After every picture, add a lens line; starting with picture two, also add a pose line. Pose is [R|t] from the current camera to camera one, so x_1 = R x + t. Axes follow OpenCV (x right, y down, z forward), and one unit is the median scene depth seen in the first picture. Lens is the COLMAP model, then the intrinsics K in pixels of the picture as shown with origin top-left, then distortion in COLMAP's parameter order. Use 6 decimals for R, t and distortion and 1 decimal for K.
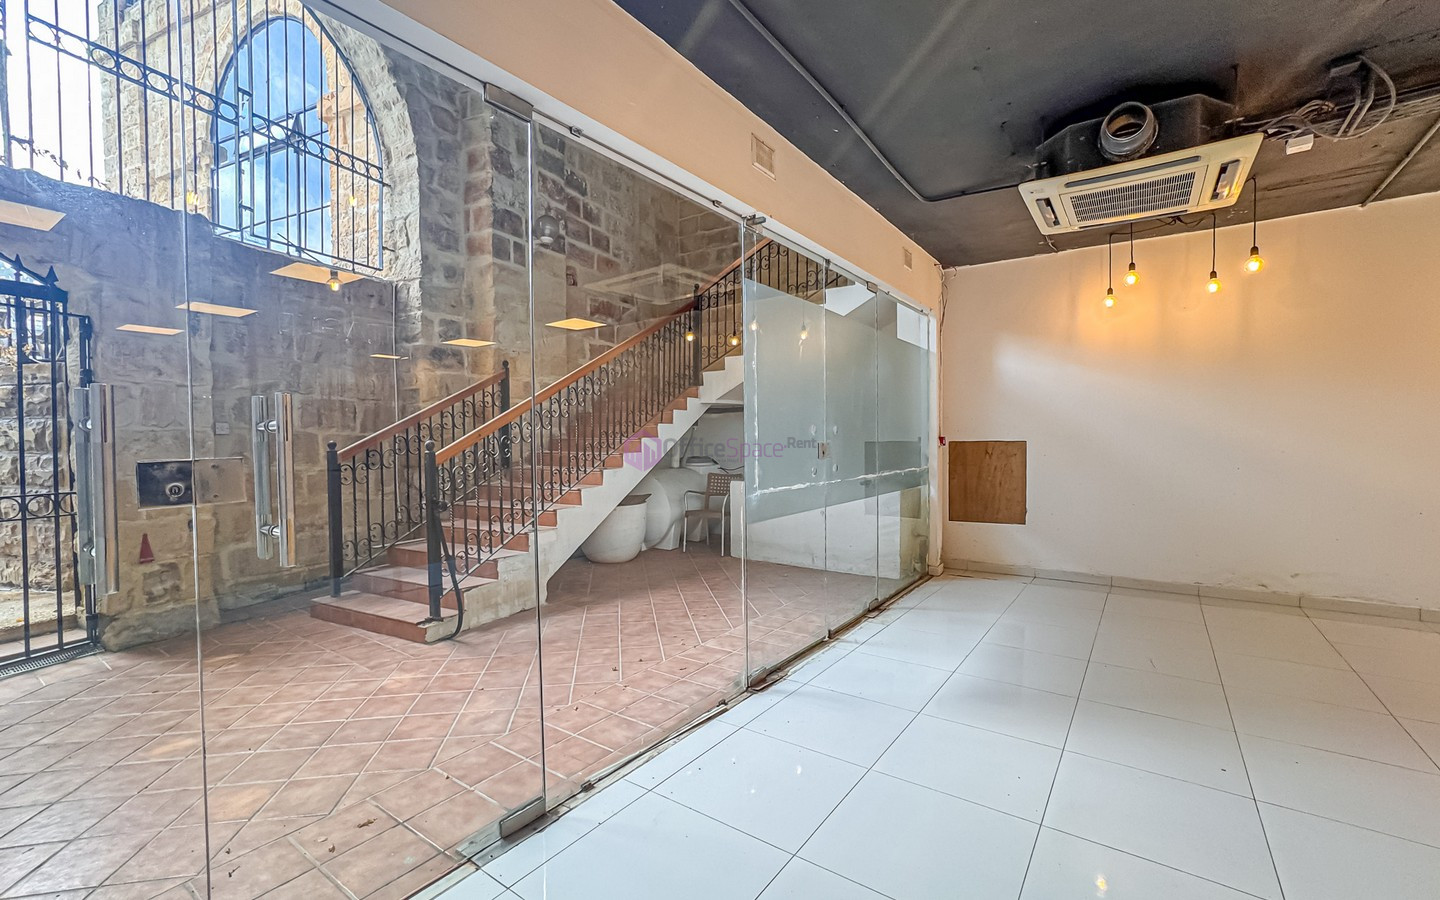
lens RADIAL K [[612.1, 0, 710.7], [0, 612.1, 448.4], [0, 0, 1]] dist [-0.004191, 0.005998]
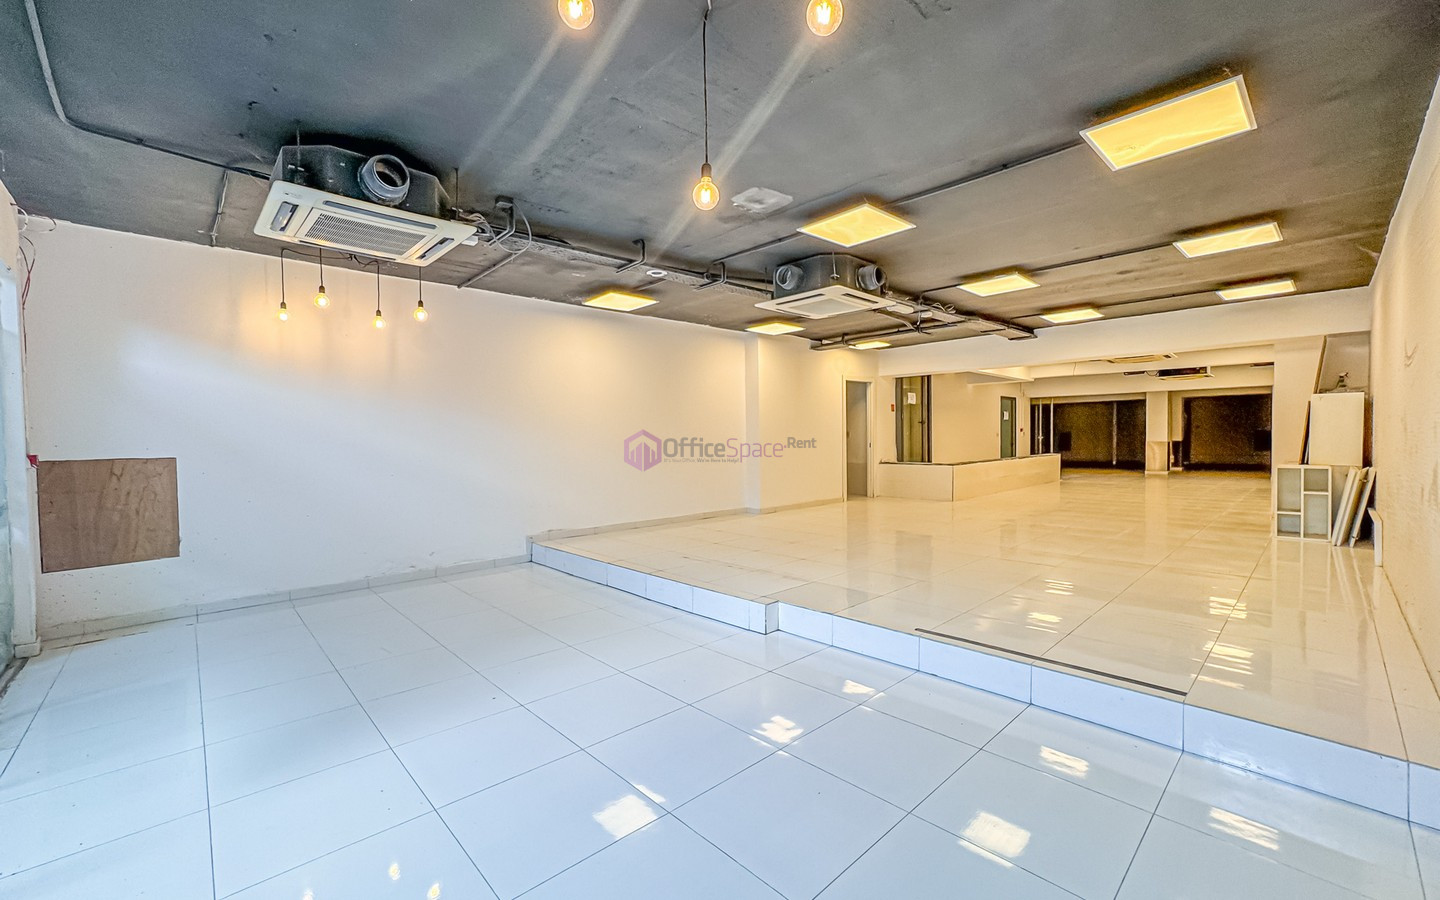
lens RADIAL K [[612.1, 0, 710.7], [0, 612.1, 448.4], [0, 0, 1]] dist [-0.004191, 0.005998]
pose [[0.196075, -0.010427, 0.980533, -0.151164], [0.031803, 0.999485, 0.004269, -0.004563], [-0.980073, 0.030347, 0.196306, 0.100969]]
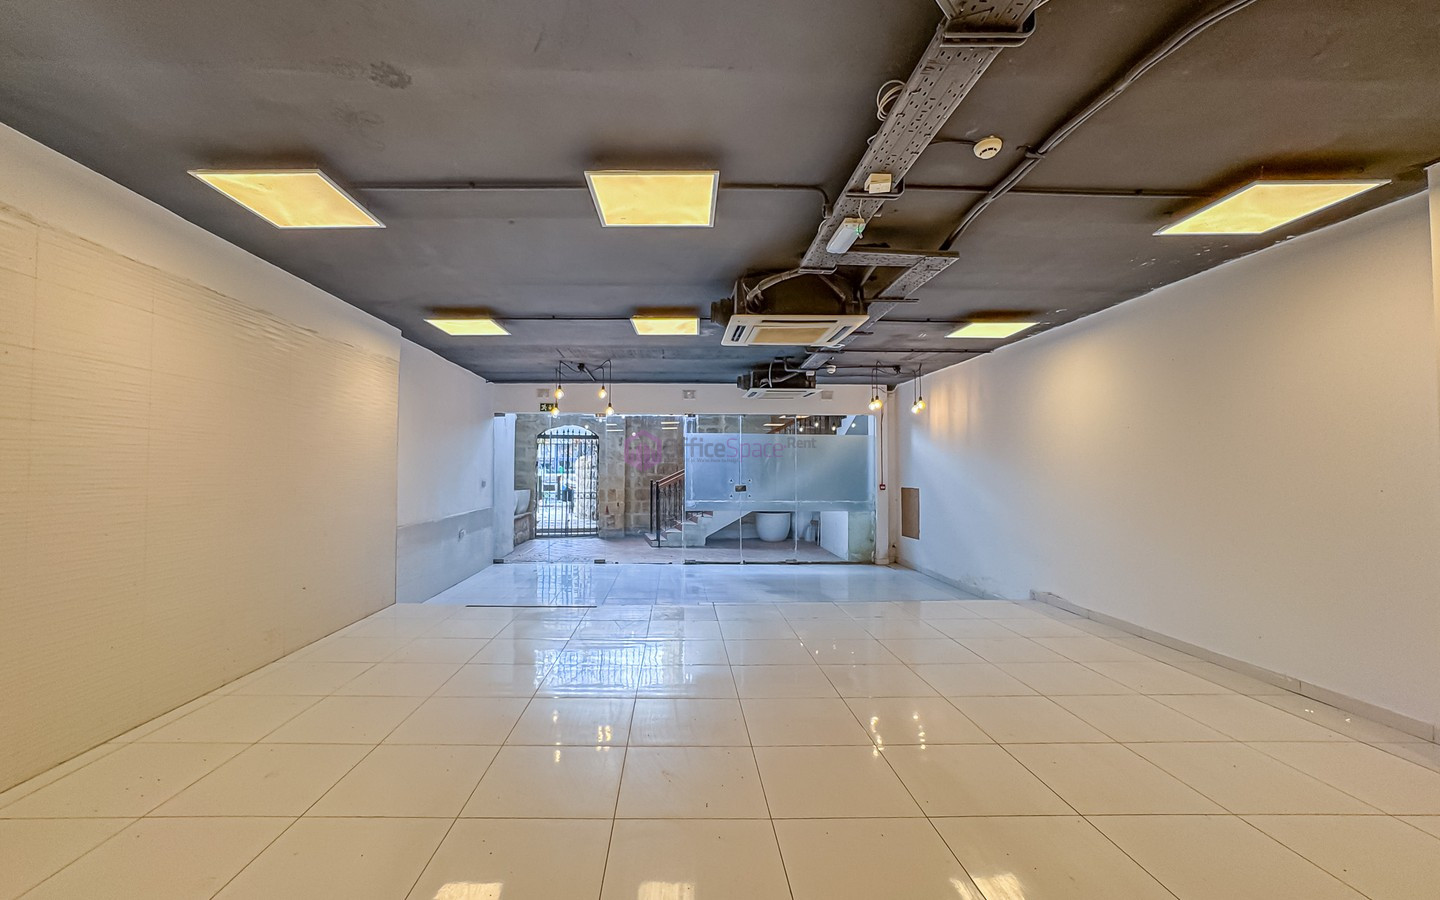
lens RADIAL K [[612.1, 0, 710.7], [0, 612.1, 448.4], [0, 0, 1]] dist [-0.004191, 0.005998]
pose [[0.638245, -0.015758, -0.769672, 1.491999], [-0.021387, 0.999042, -0.038189, -0.045765], [0.769536, 0.040834, 0.637296, -0.538689]]
